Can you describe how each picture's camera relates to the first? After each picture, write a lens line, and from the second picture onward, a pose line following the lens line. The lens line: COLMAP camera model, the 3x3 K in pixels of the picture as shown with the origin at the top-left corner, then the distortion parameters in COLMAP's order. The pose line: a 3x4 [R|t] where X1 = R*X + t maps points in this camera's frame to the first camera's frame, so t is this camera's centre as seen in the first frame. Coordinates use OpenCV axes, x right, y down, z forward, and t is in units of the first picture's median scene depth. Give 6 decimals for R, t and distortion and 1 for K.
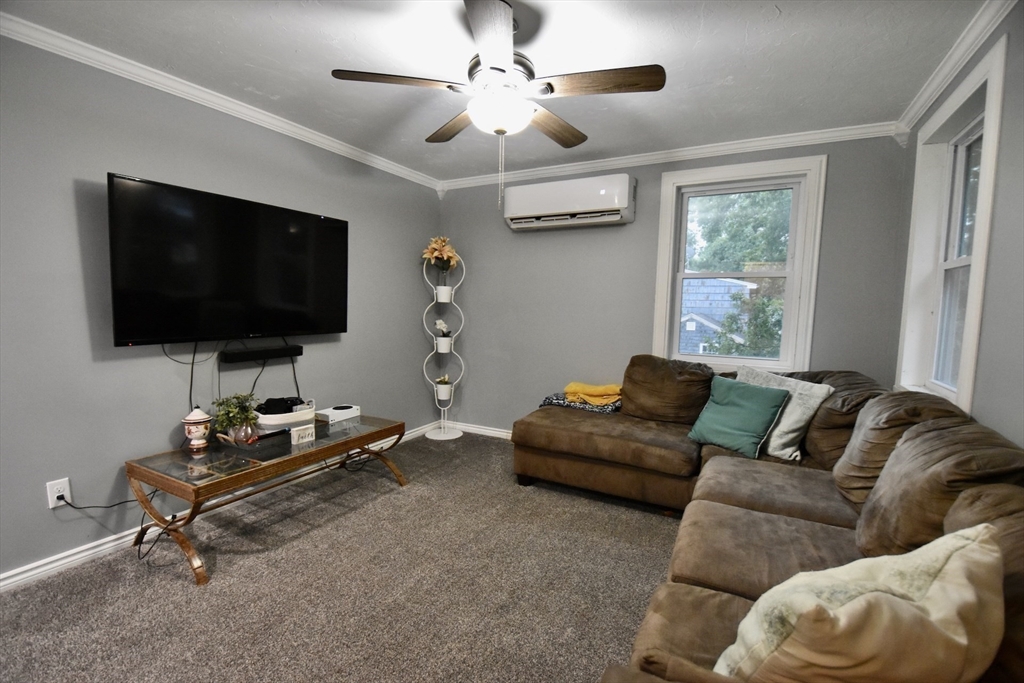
lens RADIAL K [[455.1, 0, 524.0], [0, 455.1, 351.8], [0, 0, 1]] dist [-0.001606, -0.000475]
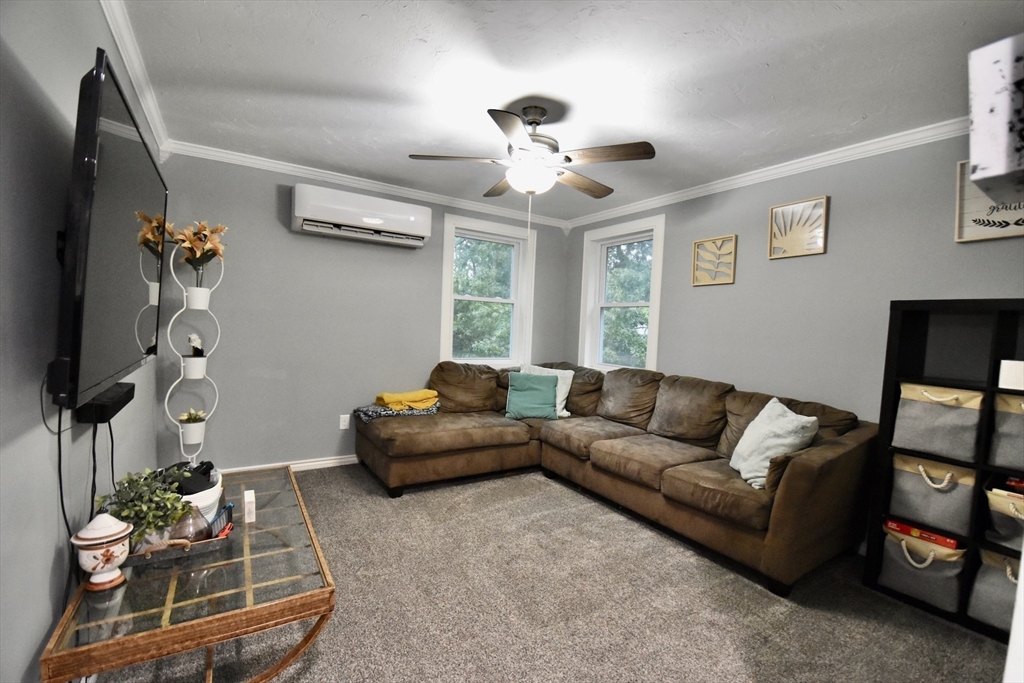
lens RADIAL K [[455.1, 0, 524.0], [0, 455.1, 351.8], [0, 0, 1]] dist [-0.001606, -0.000475]
pose [[0.485456, -0.045044, 0.873100, -0.700658], [0.058929, 0.998087, 0.018727, -0.029564], [-0.872273, 0.042360, 0.487182, 0.236184]]
